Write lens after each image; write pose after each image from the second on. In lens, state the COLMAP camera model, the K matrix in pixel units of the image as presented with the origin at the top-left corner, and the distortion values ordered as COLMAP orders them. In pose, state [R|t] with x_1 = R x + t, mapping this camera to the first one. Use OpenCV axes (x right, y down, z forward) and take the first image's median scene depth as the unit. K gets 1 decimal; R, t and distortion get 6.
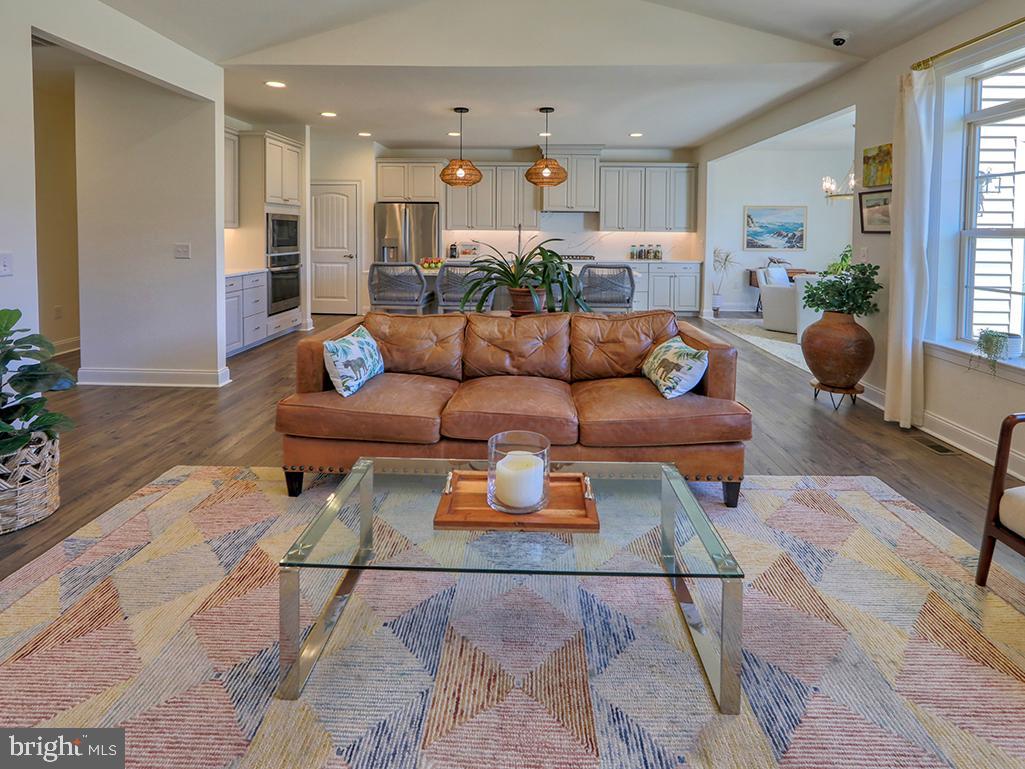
lens RADIAL K [[513.5, 0, 546.6], [0, 513.5, 257.1], [0, 0, 1]] dist [-0.009819, -0.000294]
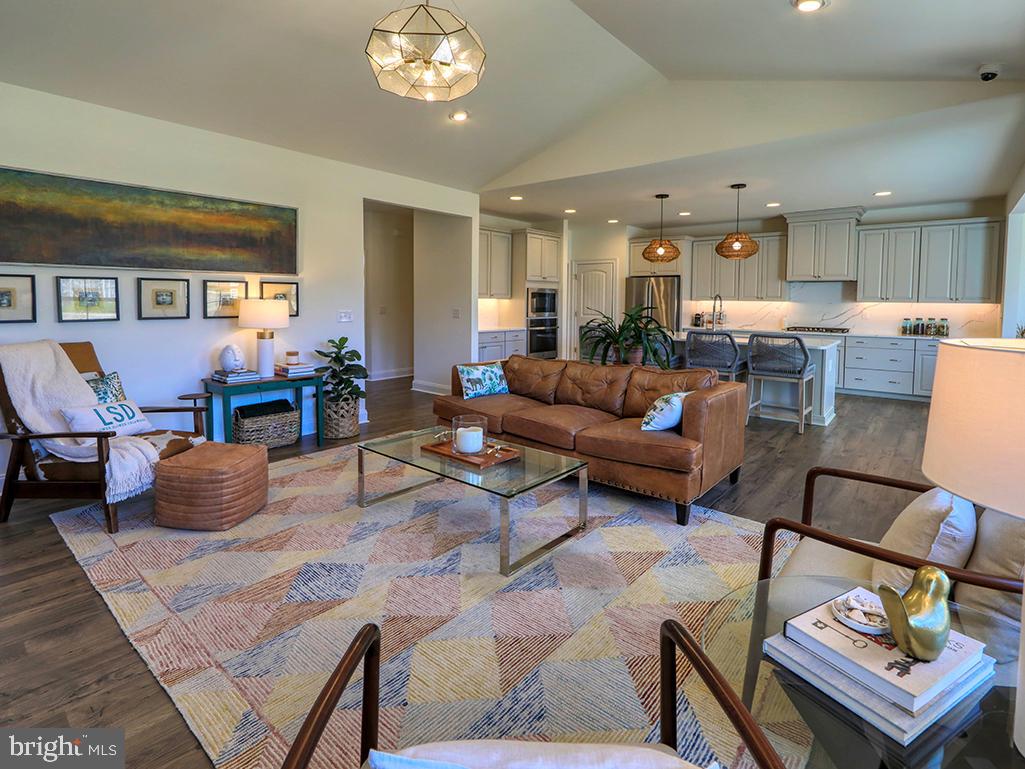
lens RADIAL K [[523.5, 0, 559.5], [0, 523.5, 333.8], [0, 0, 1]] dist [-0.006077, 0.000349]
pose [[0.795878, 0.038346, -0.604242, 0.367029], [-0.032762, 0.999258, 0.020262, 0.005964], [0.604570, 0.003670, 0.796543, -0.074666]]
